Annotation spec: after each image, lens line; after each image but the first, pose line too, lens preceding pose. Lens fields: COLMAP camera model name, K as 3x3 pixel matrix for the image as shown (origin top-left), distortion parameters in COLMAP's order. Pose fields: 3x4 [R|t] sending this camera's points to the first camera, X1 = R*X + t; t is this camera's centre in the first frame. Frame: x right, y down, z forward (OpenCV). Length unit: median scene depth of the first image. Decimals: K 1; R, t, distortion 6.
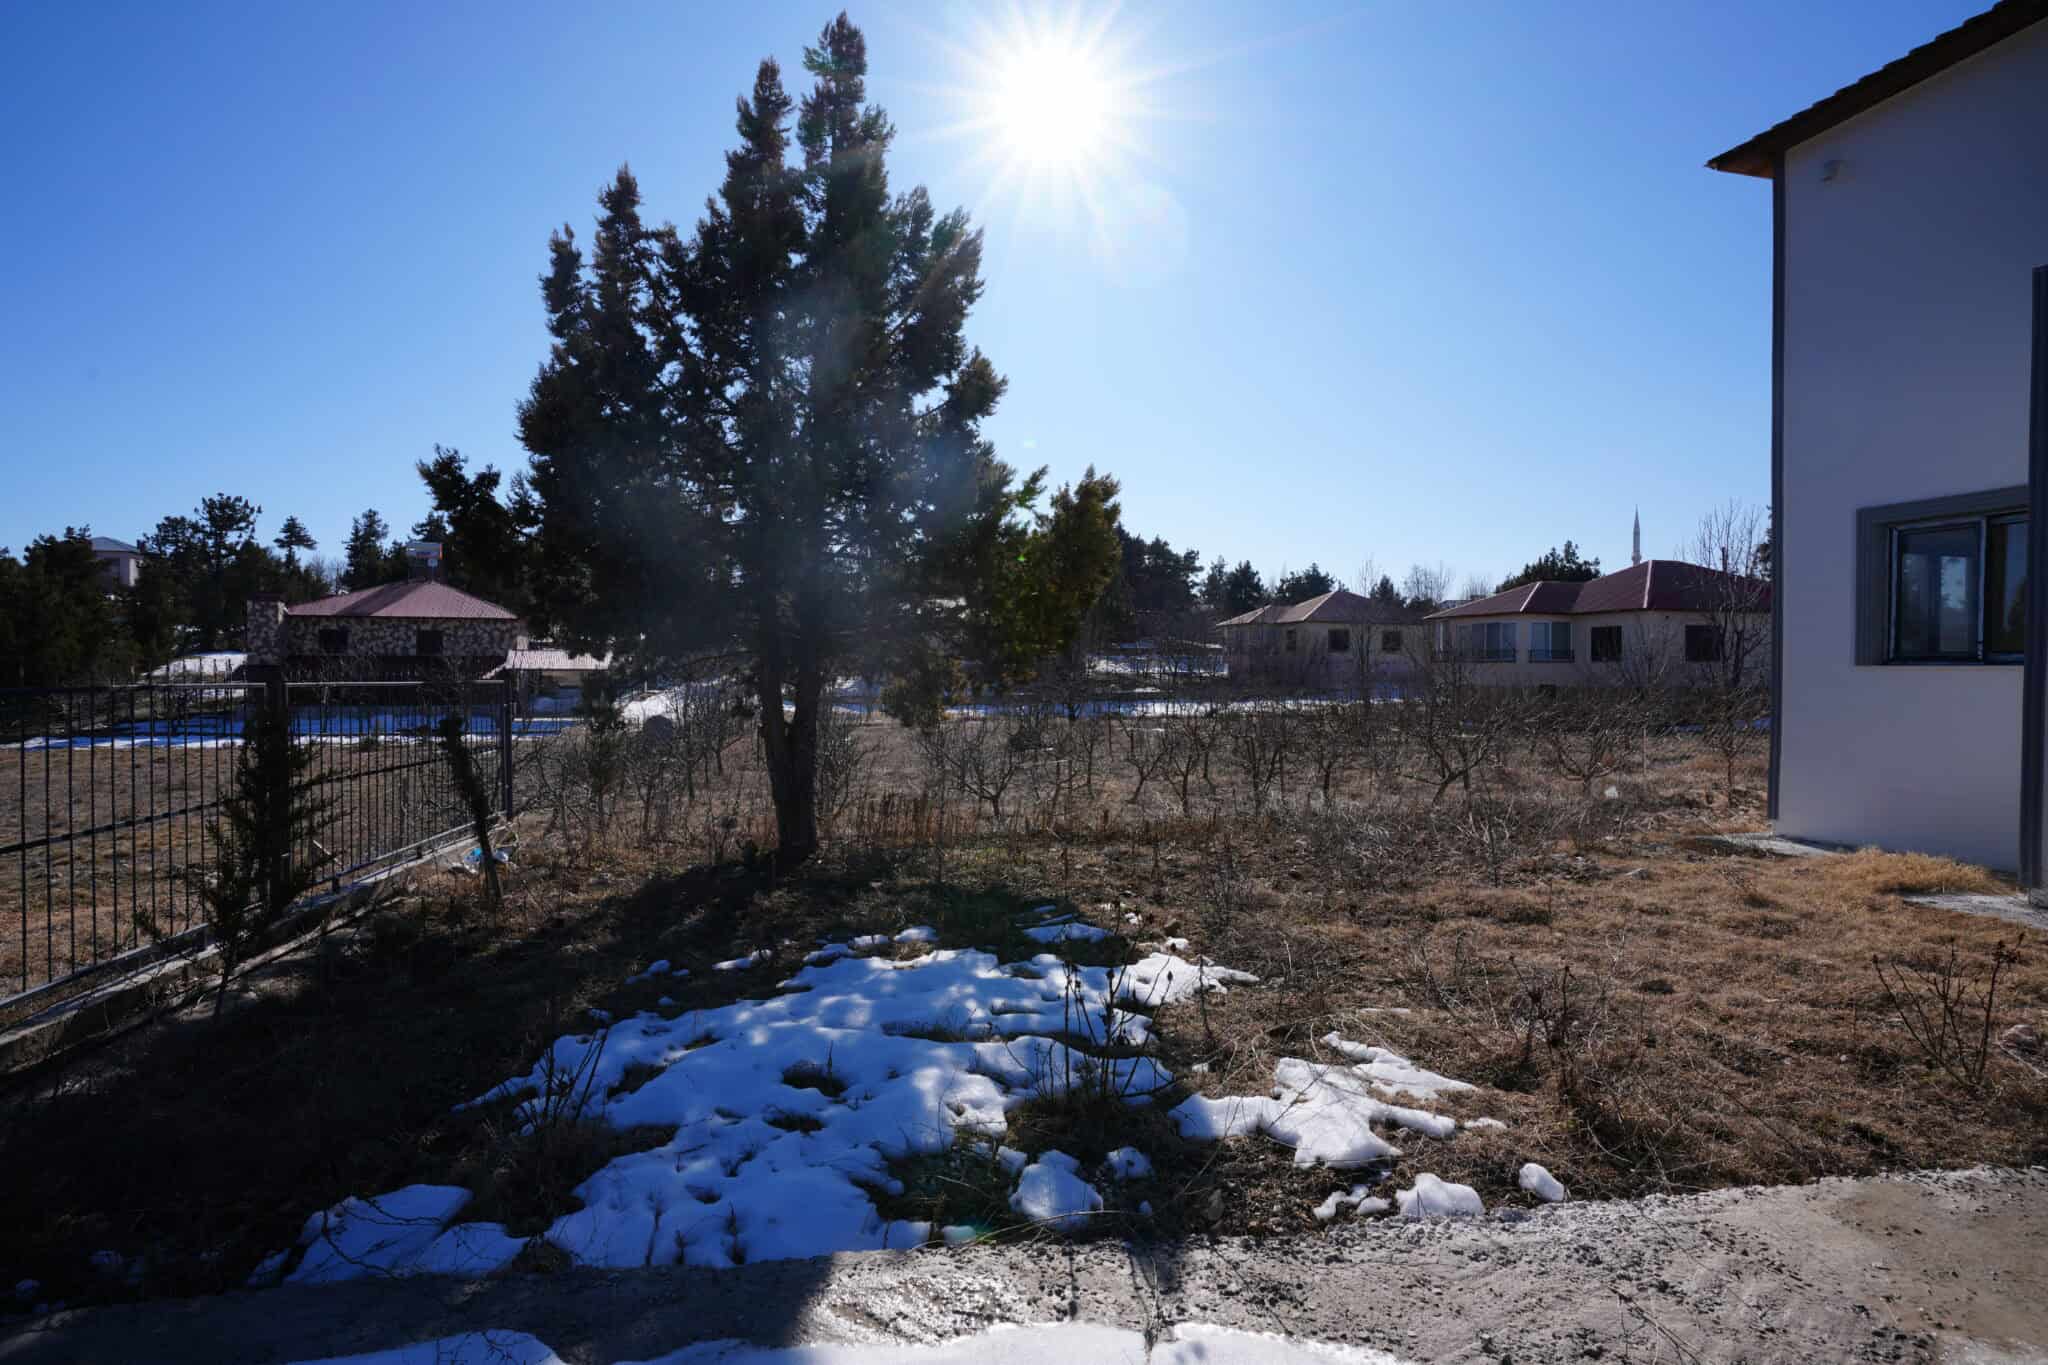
lens RADIAL K [[1007.0, 0, 1016.7], [0, 1007.0, 680.7], [0, 0, 1]] dist [-0.077552, 0.036372]
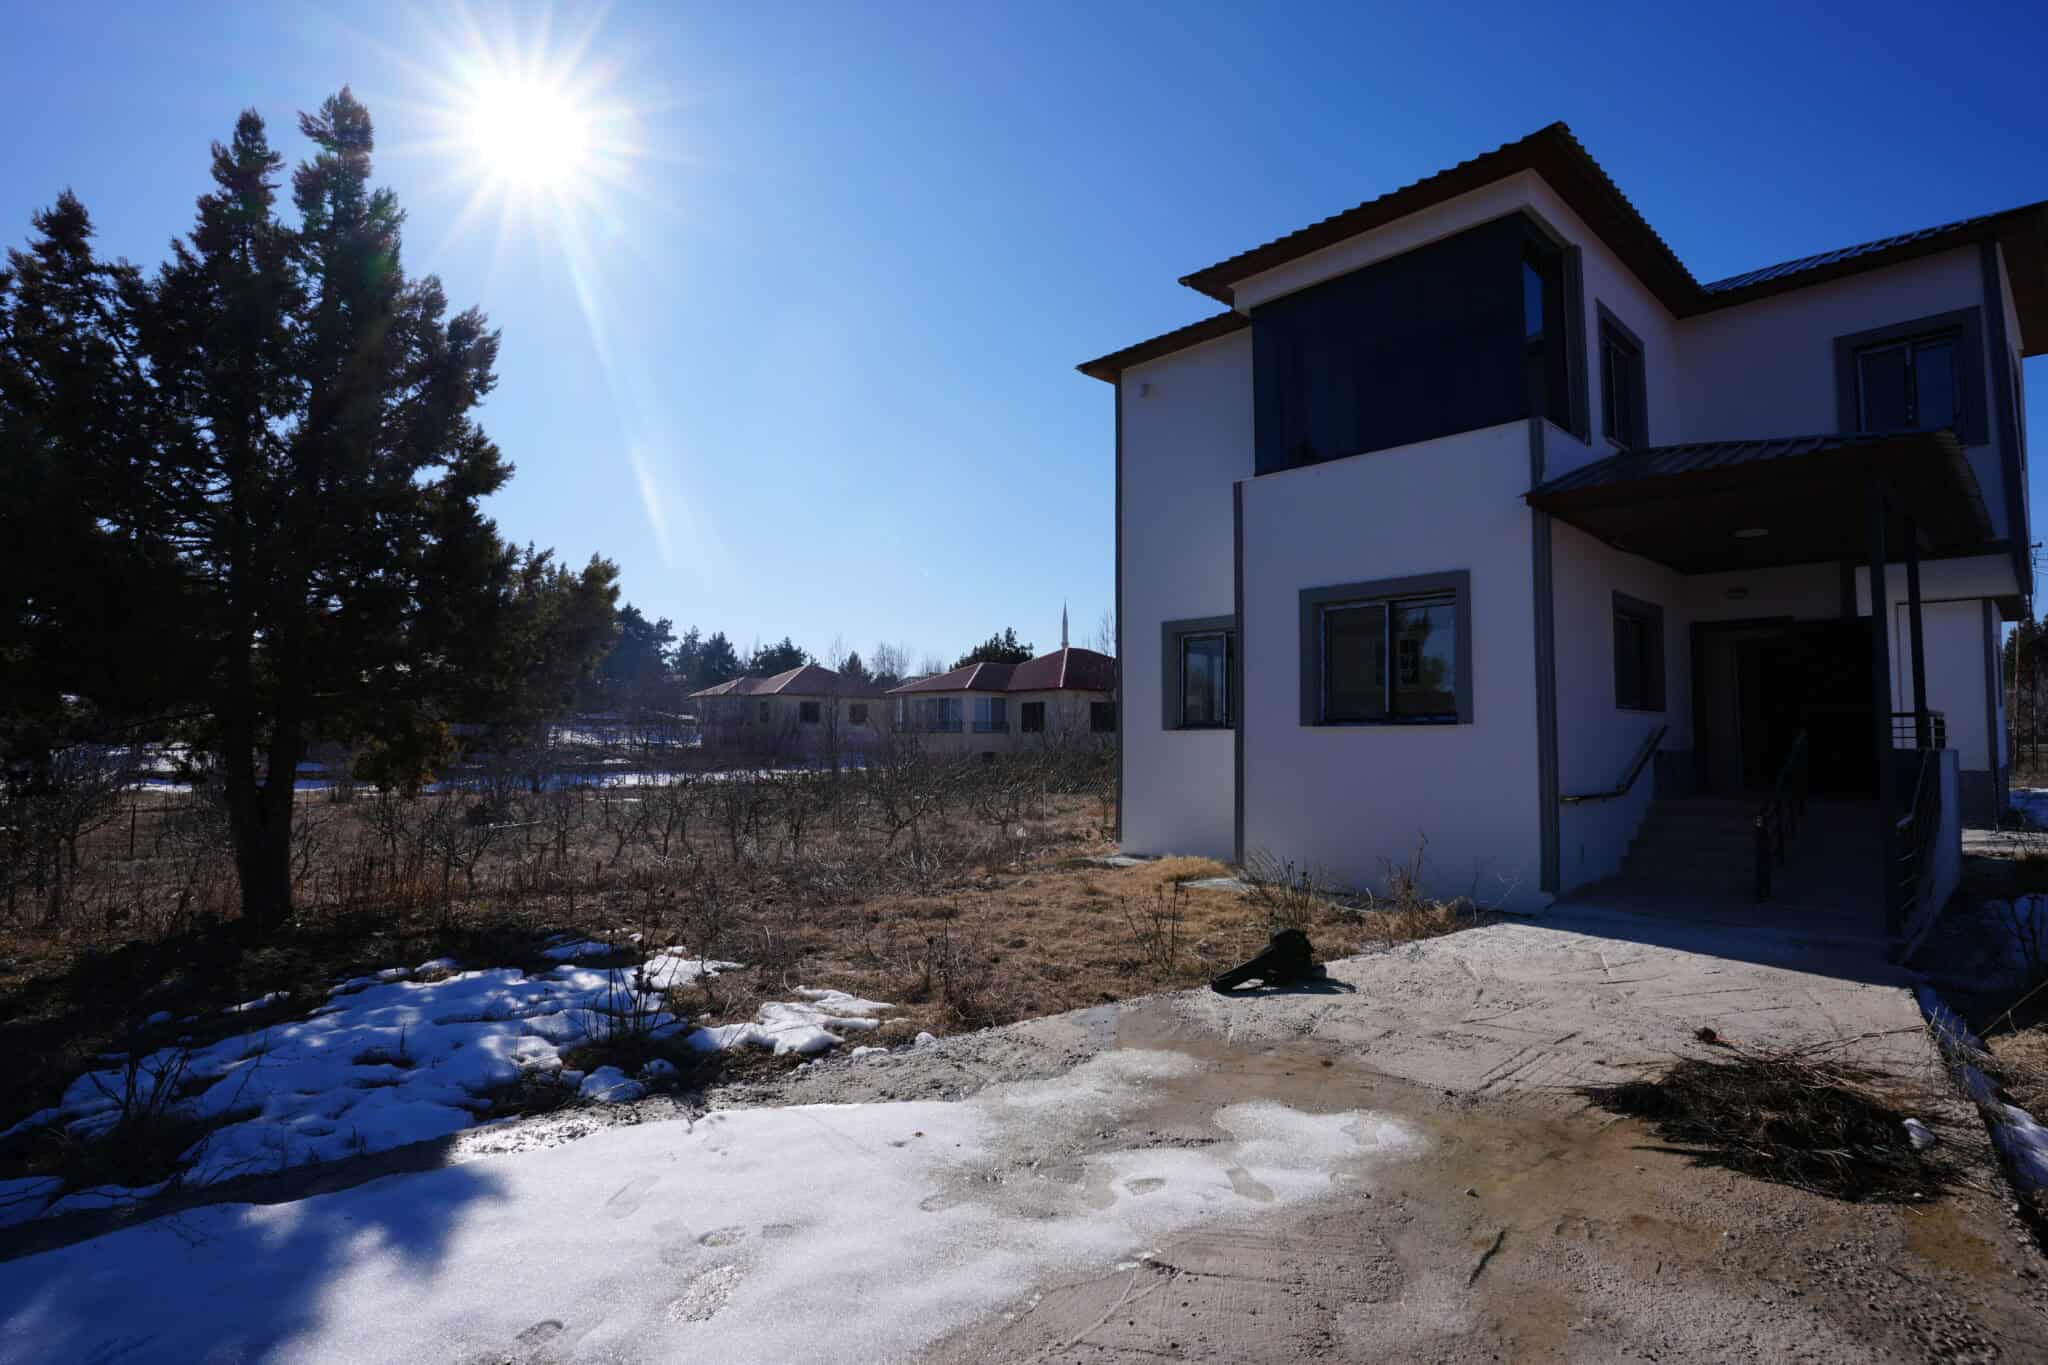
lens RADIAL K [[1009.0, 0, 1037.0], [0, 1009.0, 679.7], [0, 0, 1]] dist [-0.069991, 0.037526]
pose [[0.861303, 0.026323, 0.507409, -0.058047], [0.010804, 0.997482, -0.070085, 0.012403], [-0.507976, 0.065847, 0.858851, -0.199275]]
